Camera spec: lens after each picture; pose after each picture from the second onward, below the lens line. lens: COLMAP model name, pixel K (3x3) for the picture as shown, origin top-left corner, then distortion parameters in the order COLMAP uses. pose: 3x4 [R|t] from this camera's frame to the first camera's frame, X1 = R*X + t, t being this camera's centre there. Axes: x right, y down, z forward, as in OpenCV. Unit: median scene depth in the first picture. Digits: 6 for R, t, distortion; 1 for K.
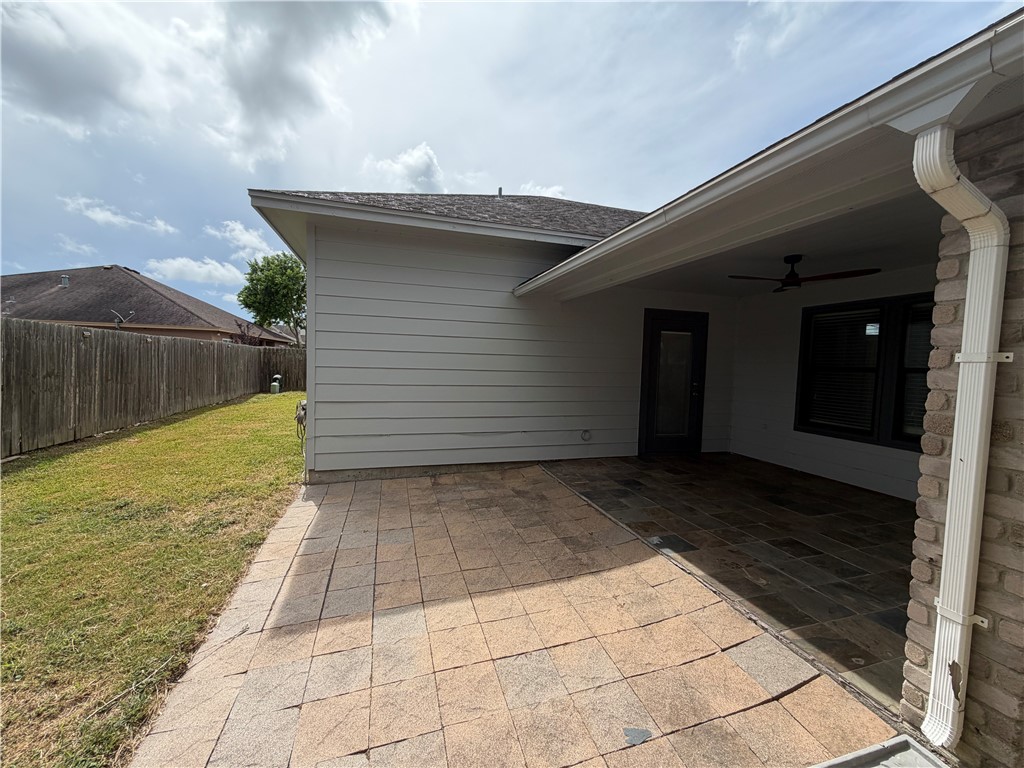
lens RADIAL K [[407.0, 0, 513.7], [0, 407.0, 384.2], [0, 0, 1]] dist [-0.002434, 0.000266]
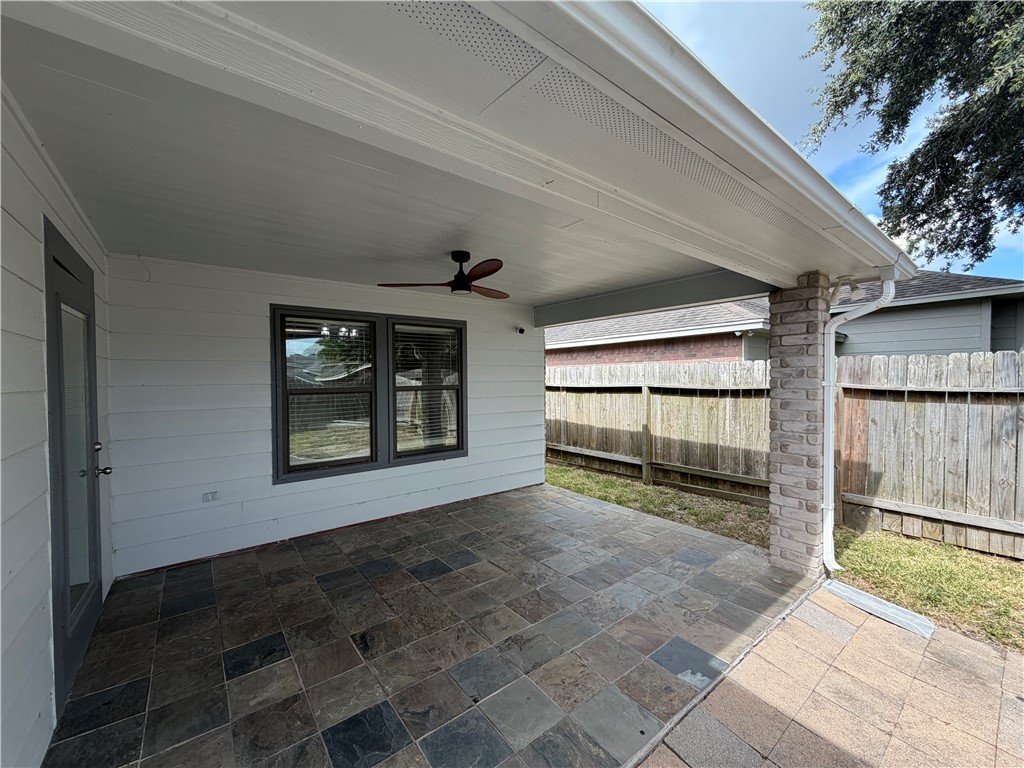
lens RADIAL K [[407.0, 0, 511.4], [0, 407.0, 385.4], [0, 0, 1]] dist [-0.002434, 0.000266]
pose [[-0.348652, -0.044656, 0.936188, -0.108240], [0.054420, 0.996215, 0.067786, -0.112751], [-0.935671, 0.074581, -0.344903, 1.265736]]
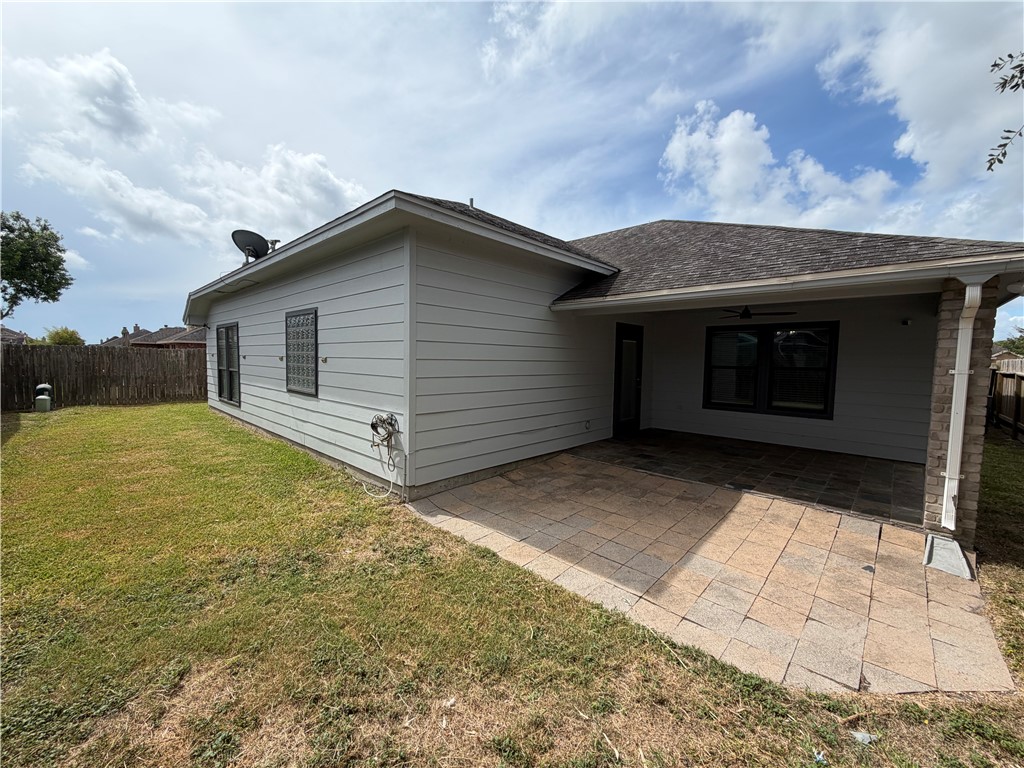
lens RADIAL K [[407.0, 0, 512.7], [0, 407.0, 383.9], [0, 0, 1]] dist [-0.002434, 0.000266]
pose [[0.871012, -0.043284, 0.489350, -0.949227], [0.034761, 0.999044, 0.026494, -0.059022], [-0.490030, -0.006066, 0.871685, 0.065082]]
